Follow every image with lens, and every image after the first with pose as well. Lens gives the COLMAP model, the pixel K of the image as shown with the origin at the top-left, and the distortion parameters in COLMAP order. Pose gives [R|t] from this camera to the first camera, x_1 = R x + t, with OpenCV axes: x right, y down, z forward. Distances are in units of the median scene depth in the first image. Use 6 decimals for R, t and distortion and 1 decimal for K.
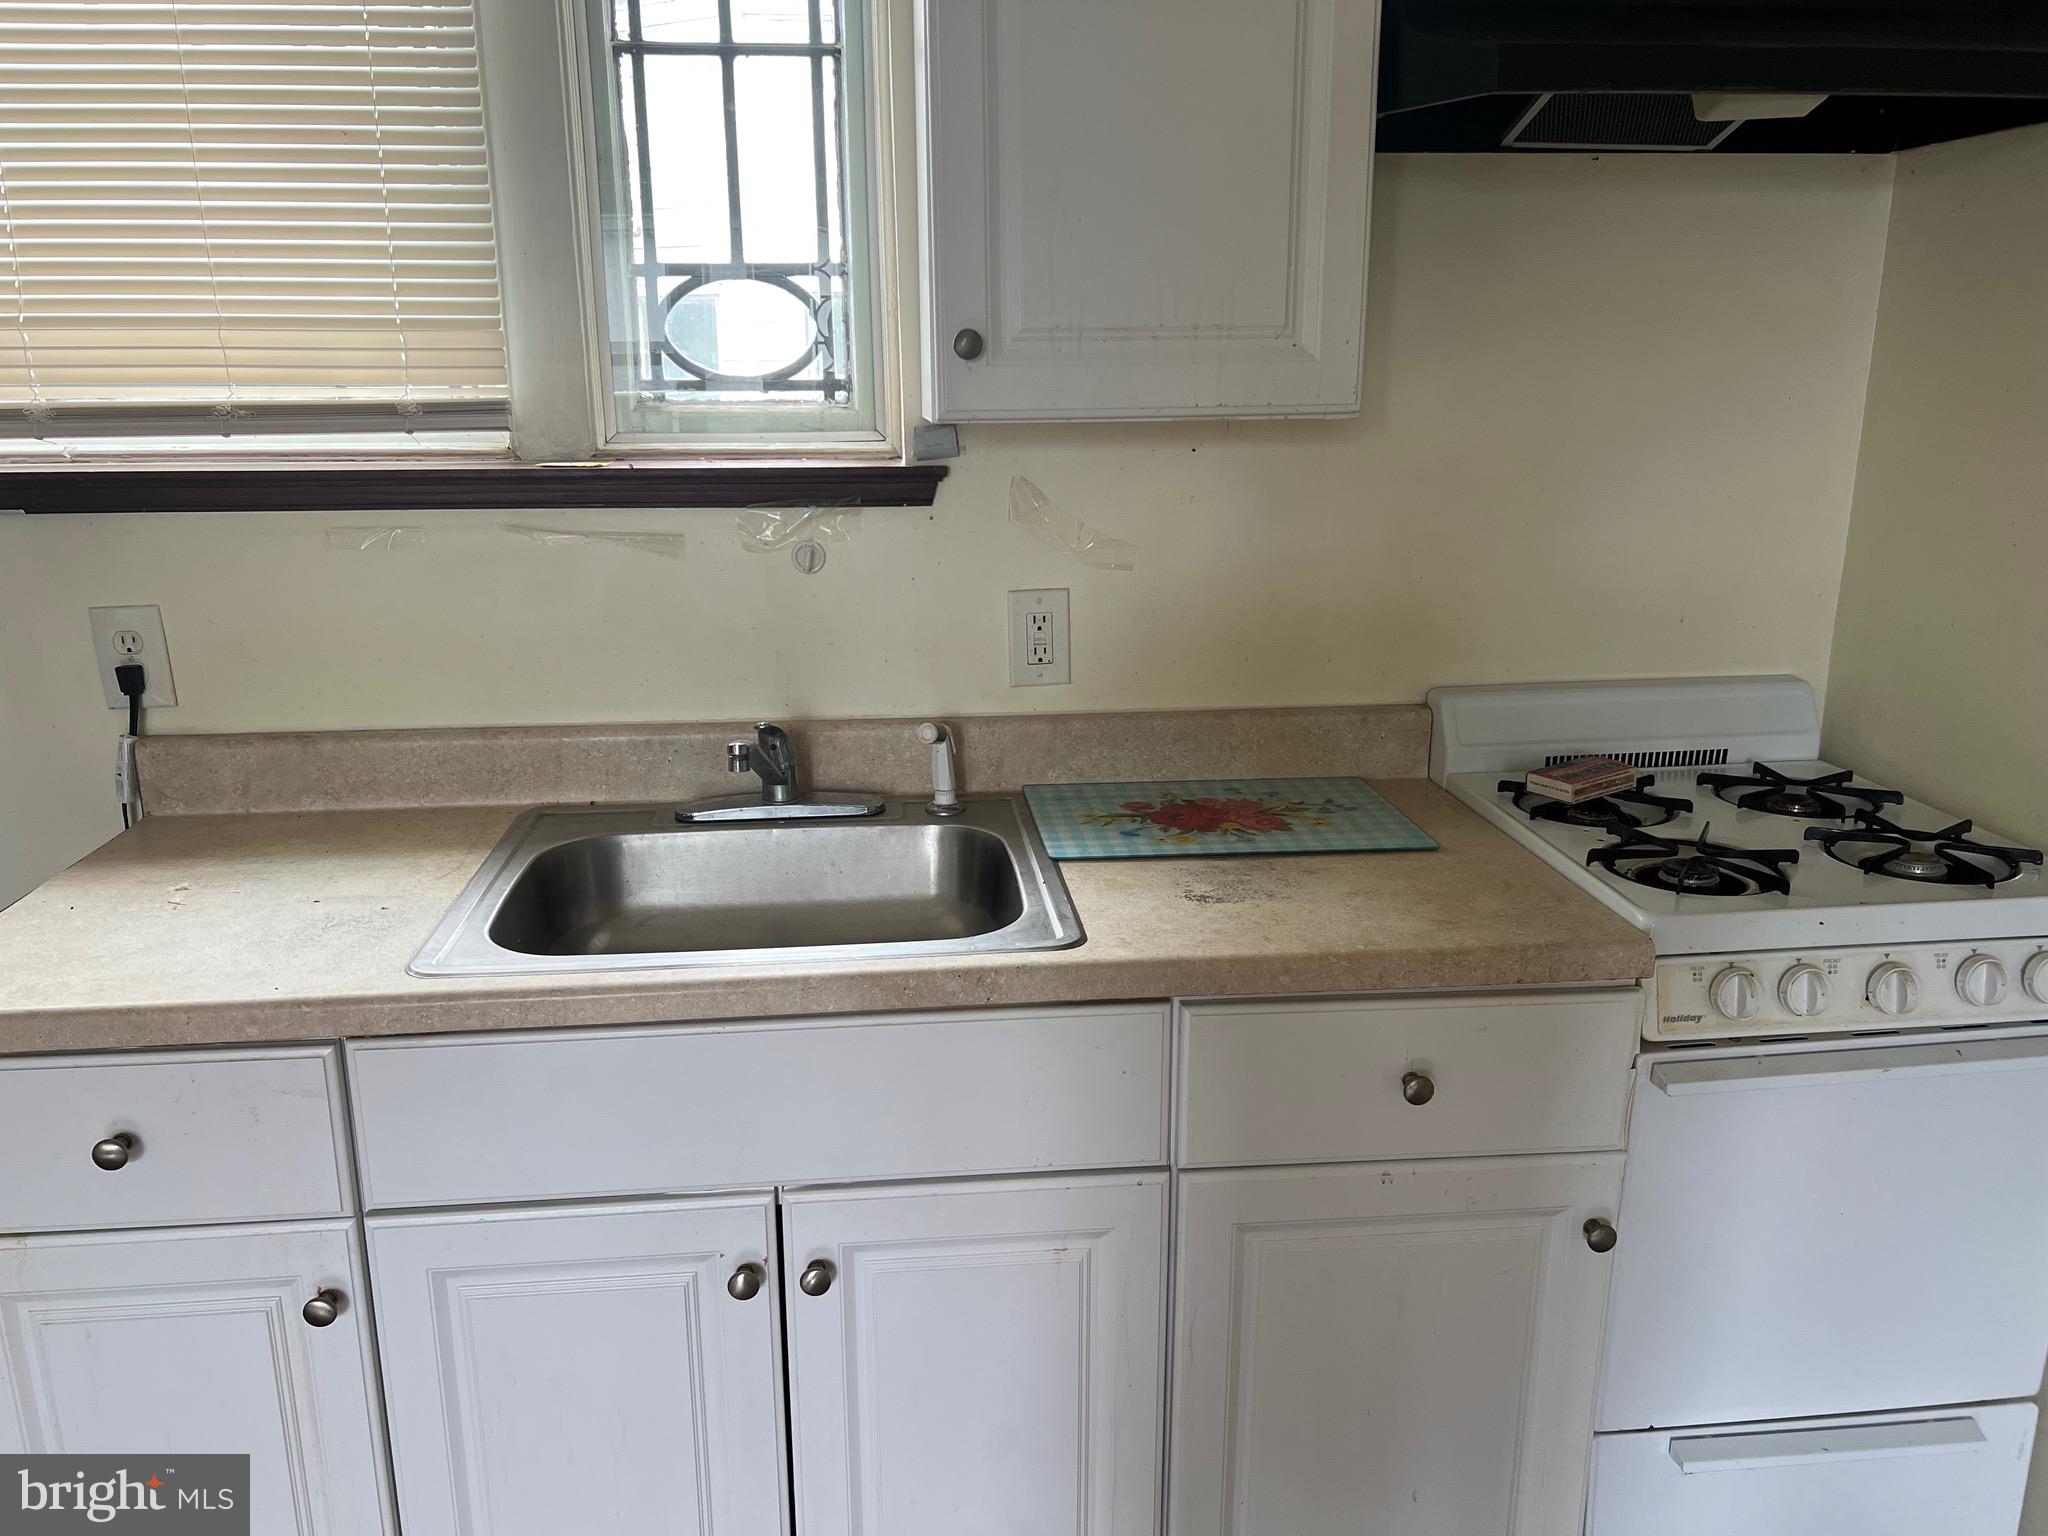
lens RADIAL K [[1566.6, 0, 1024.0], [0, 1566.6, 768.0], [0, 0, 1]] dist [0.101050, -0.177704]
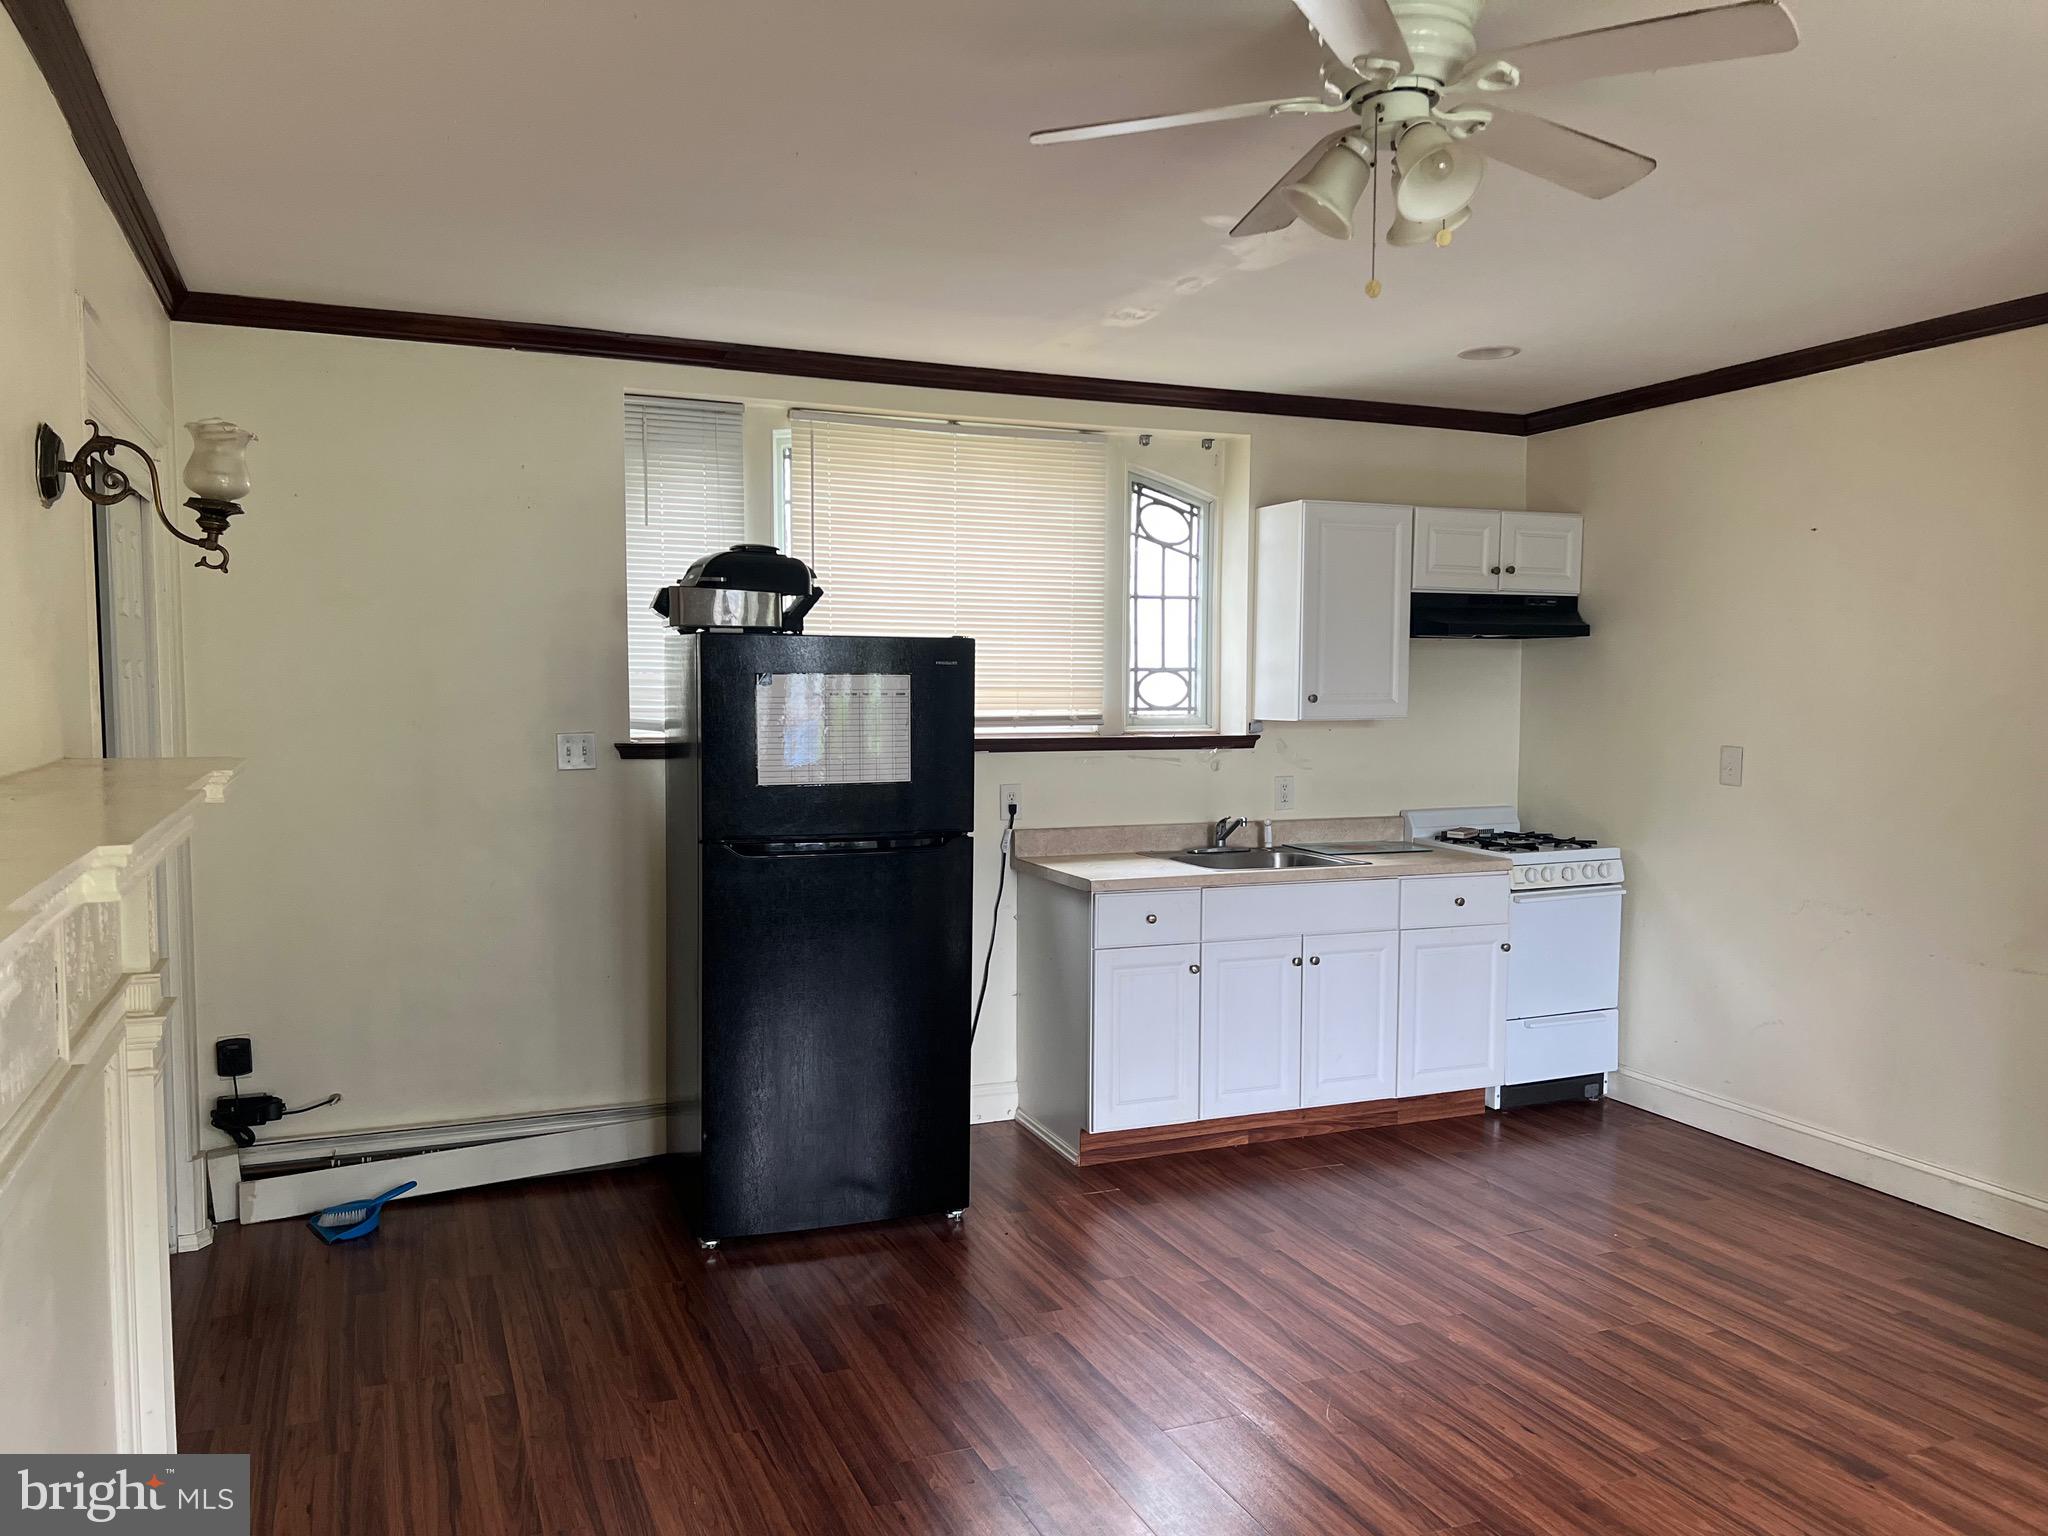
lens RADIAL K [[1566.6, 0, 1024.0], [0, 1566.6, 768.0], [0, 0, 1]] dist [0.101050, -0.177704]
pose [[0.955973, -0.007074, 0.293370, -1.267288], [0.064110, 0.980595, -0.185264, 0.366687], [-0.286367, 0.195915, 0.937876, -1.548545]]
